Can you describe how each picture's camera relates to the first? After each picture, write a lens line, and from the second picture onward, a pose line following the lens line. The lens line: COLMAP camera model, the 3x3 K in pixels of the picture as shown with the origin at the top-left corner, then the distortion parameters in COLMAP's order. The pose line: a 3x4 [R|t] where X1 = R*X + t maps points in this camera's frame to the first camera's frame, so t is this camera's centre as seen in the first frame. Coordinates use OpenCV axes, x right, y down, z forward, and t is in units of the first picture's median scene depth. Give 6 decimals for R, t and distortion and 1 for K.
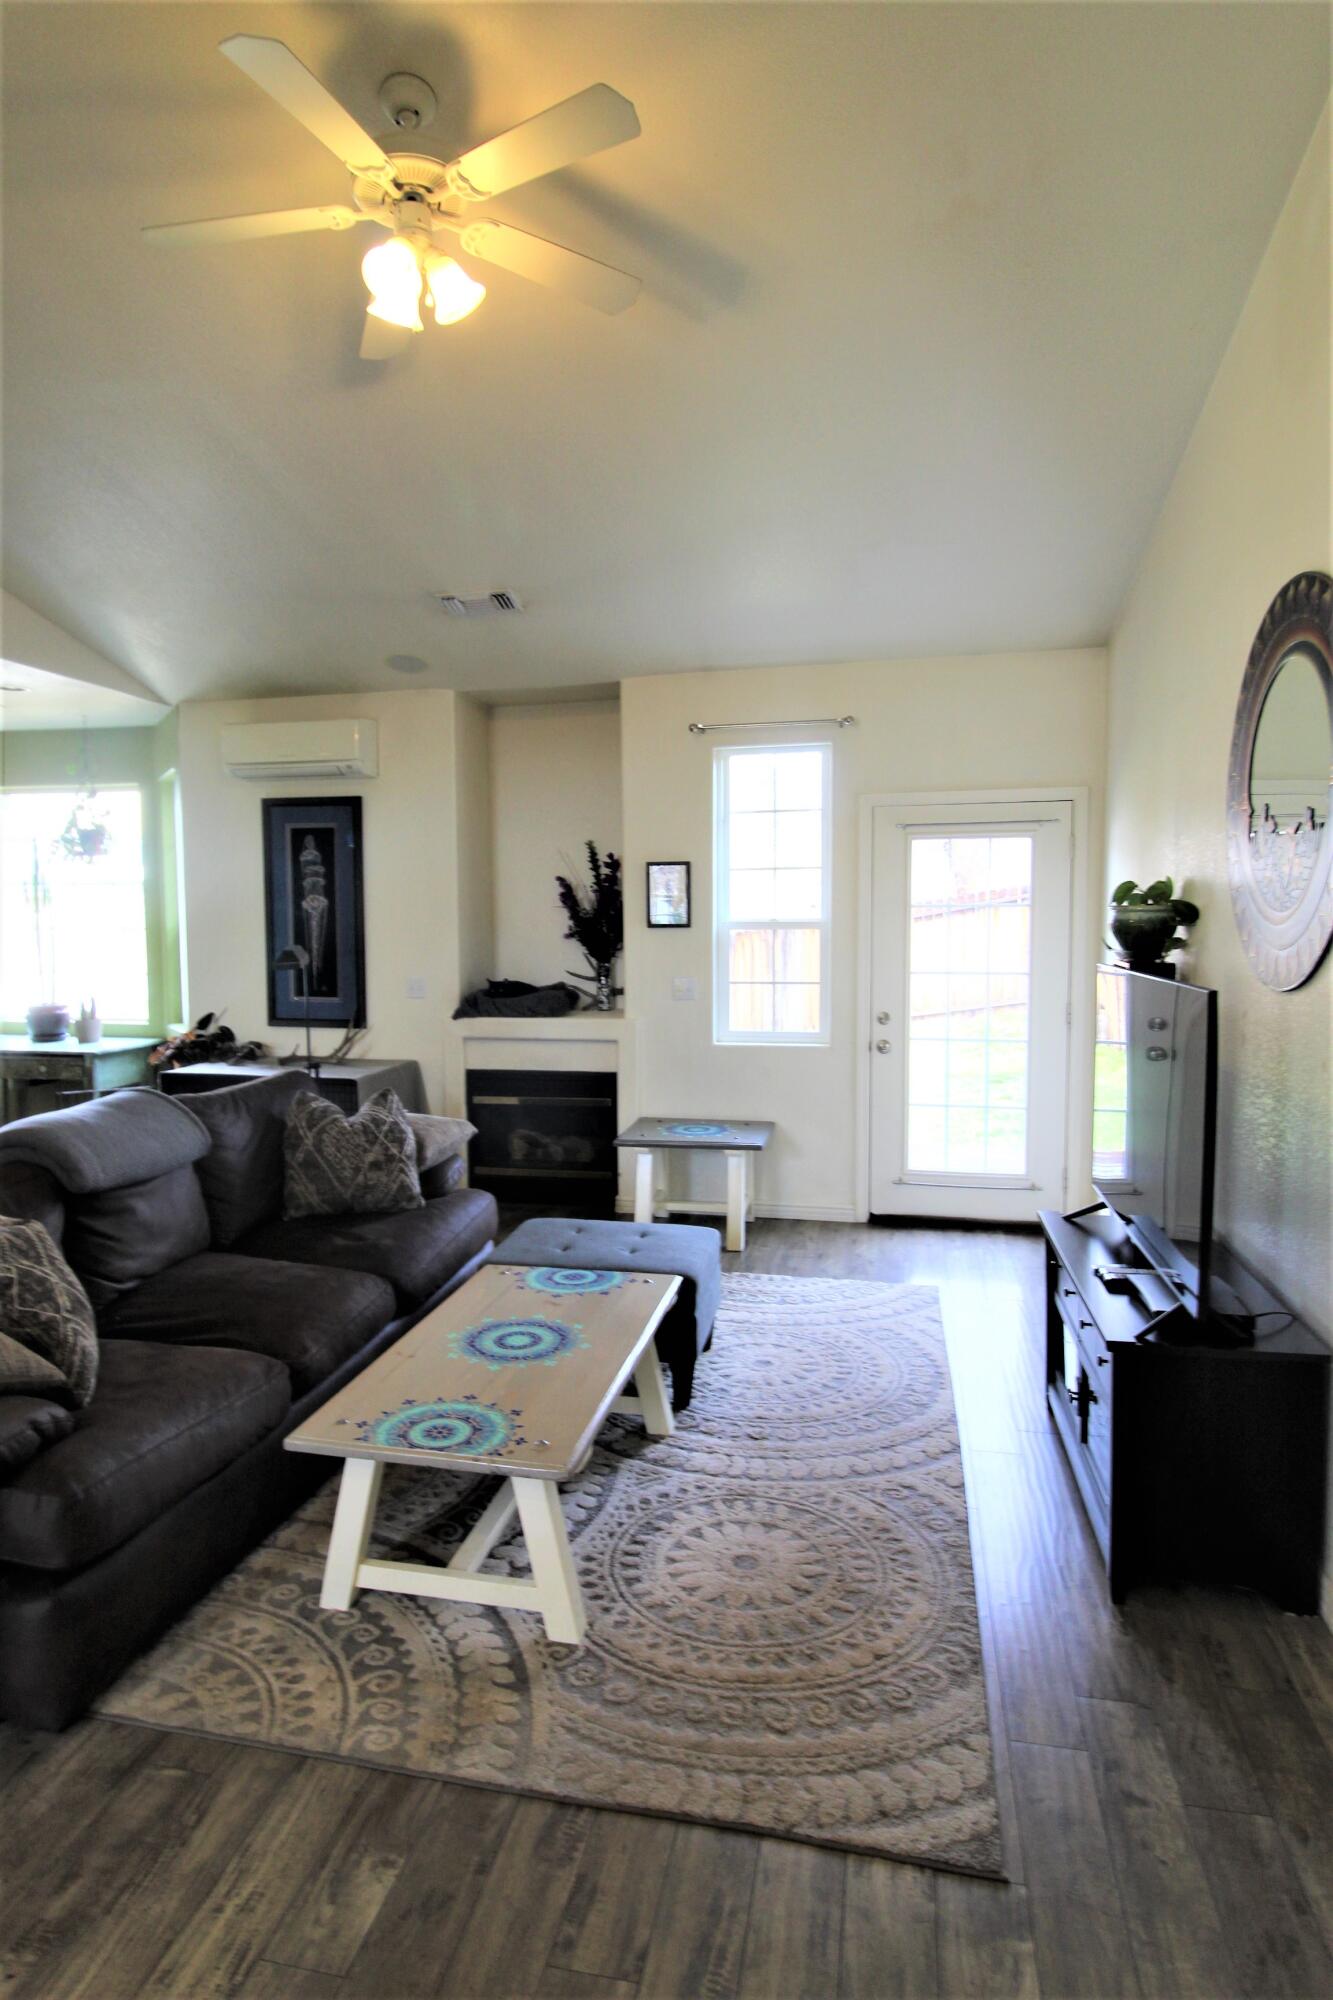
lens RADIAL K [[1200.5, 0, 666.5], [0, 1200.5, 1000.0], [0, 0, 1]] dist [0.002838, -0.015356]
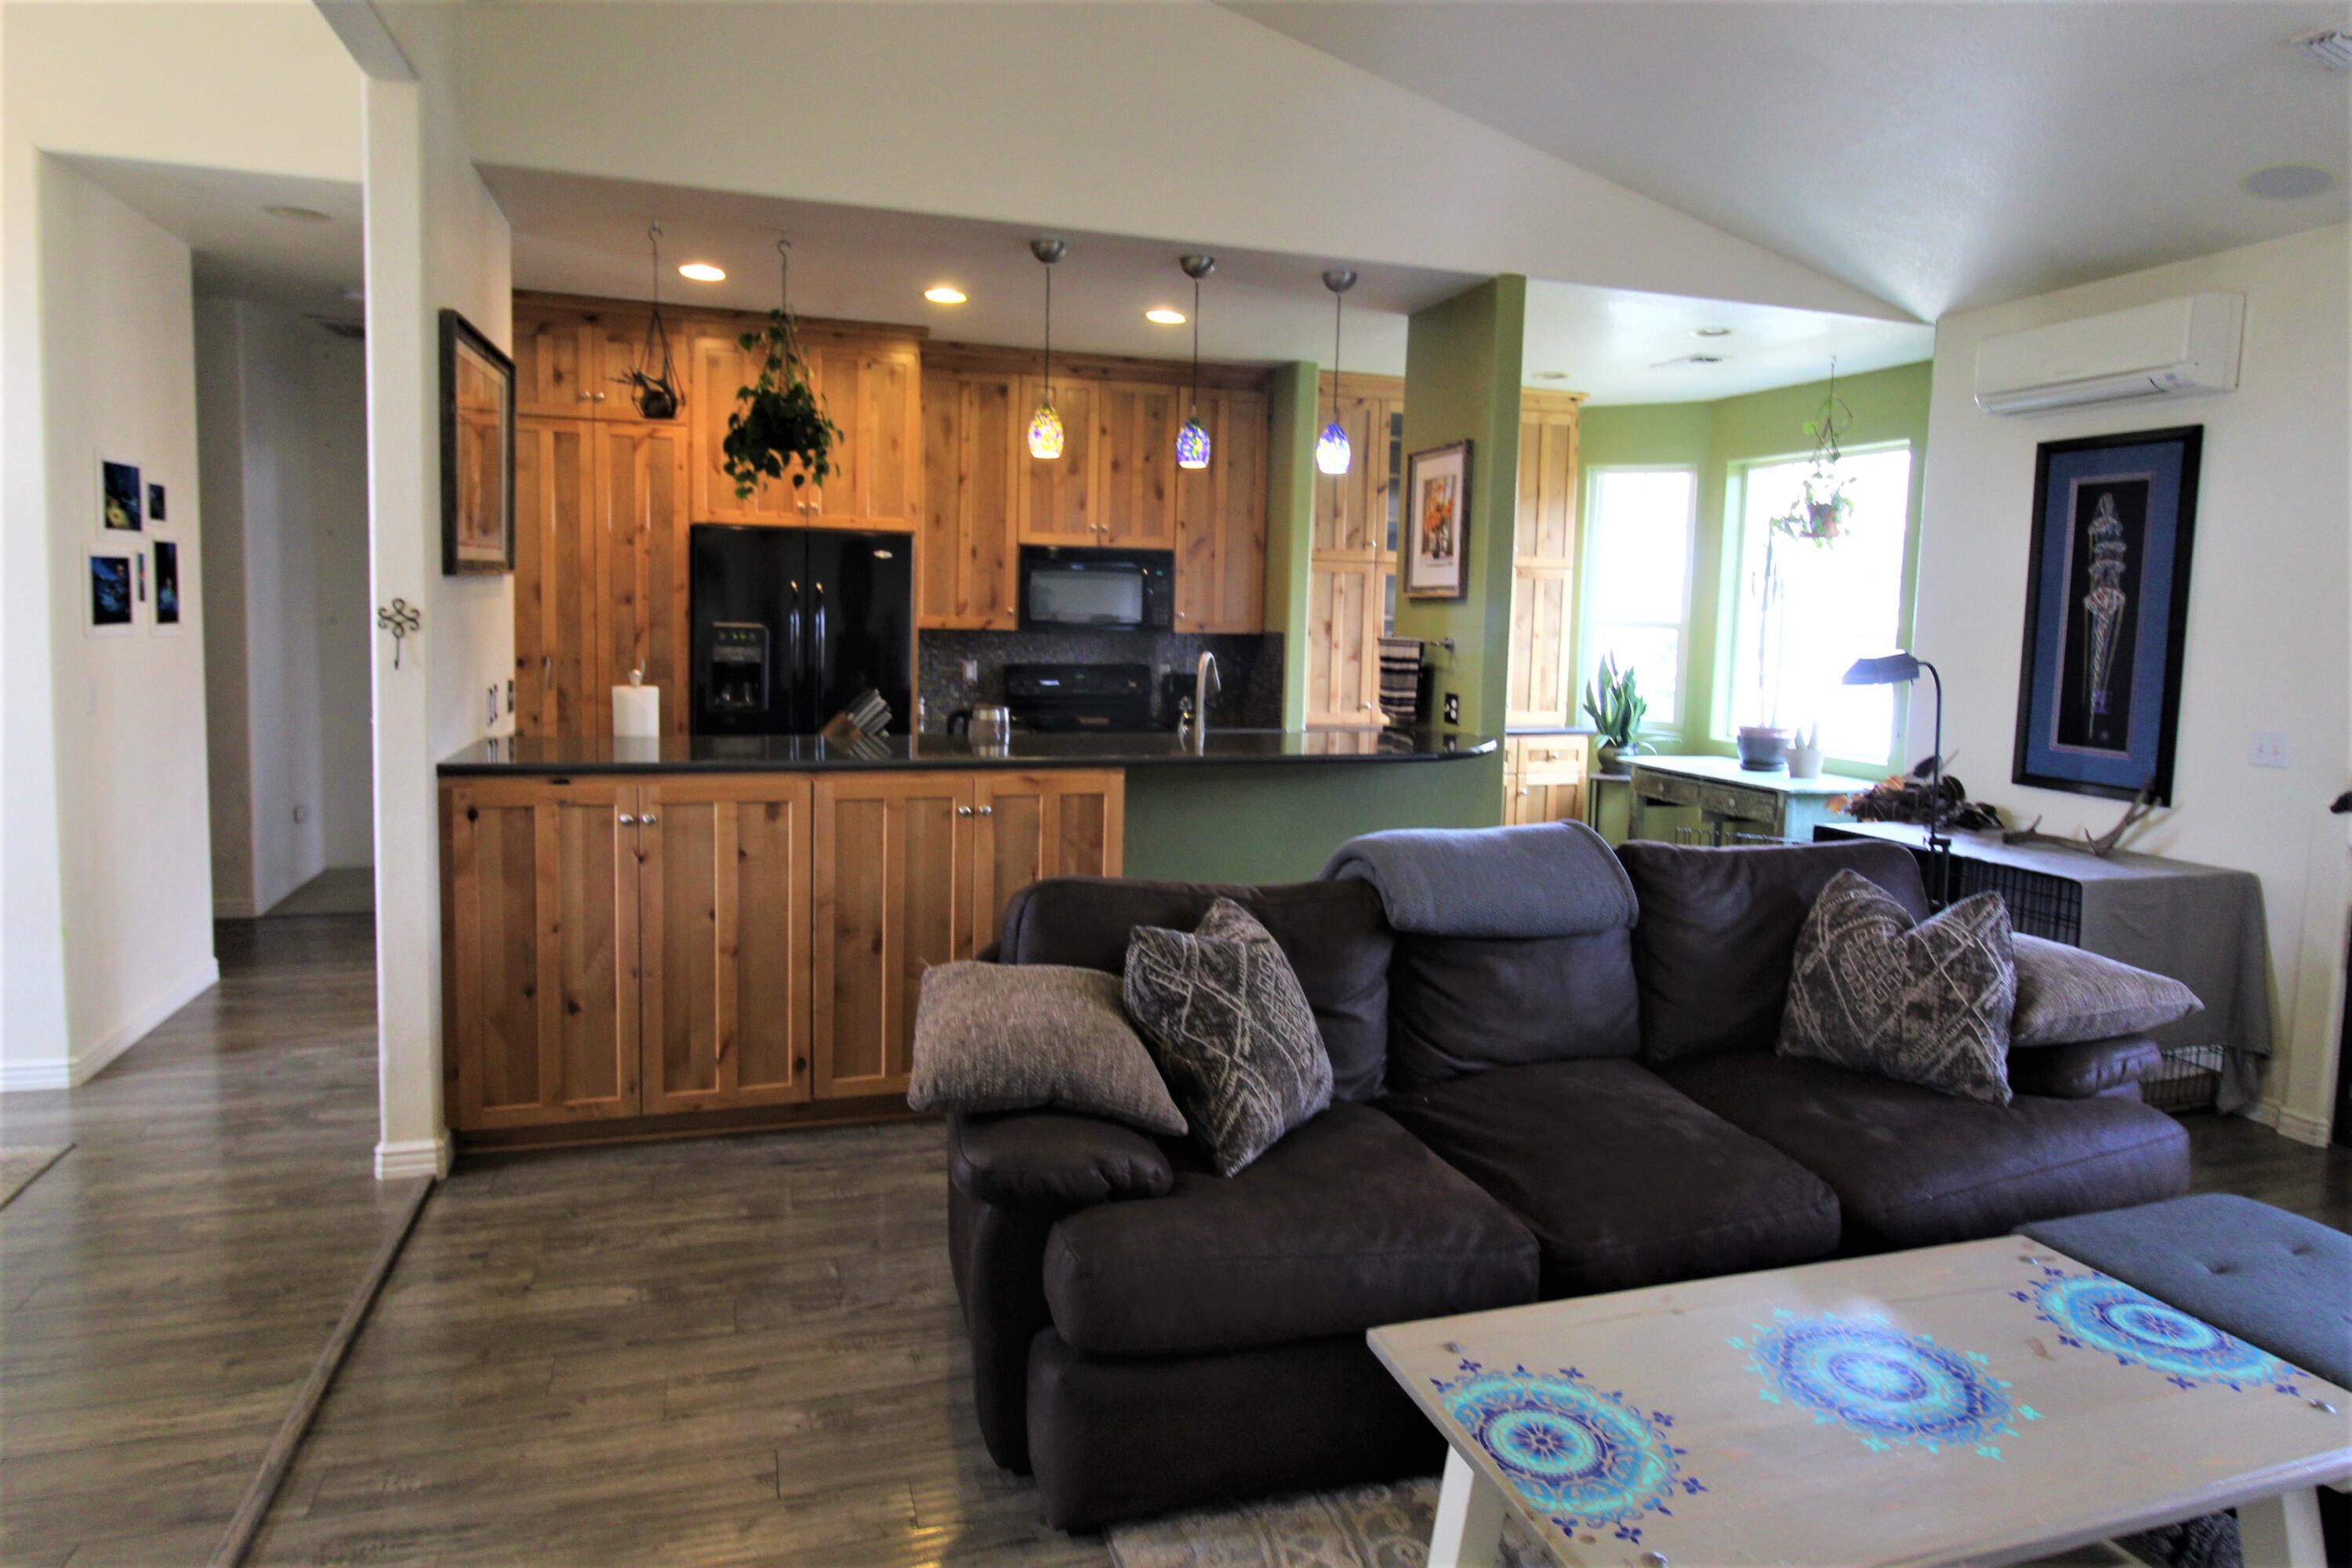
lens RADIAL K [[1411.8, 0, 1176.5], [0, 1411.8, 733.3], [0, 0, 1]] dist [0.002838, -0.015356]
pose [[0.474782, 0.092447, -0.875235, 0.195394], [-0.097146, 0.993896, 0.052283, -0.003207], [0.874726, 0.060202, 0.480865, 0.316332]]
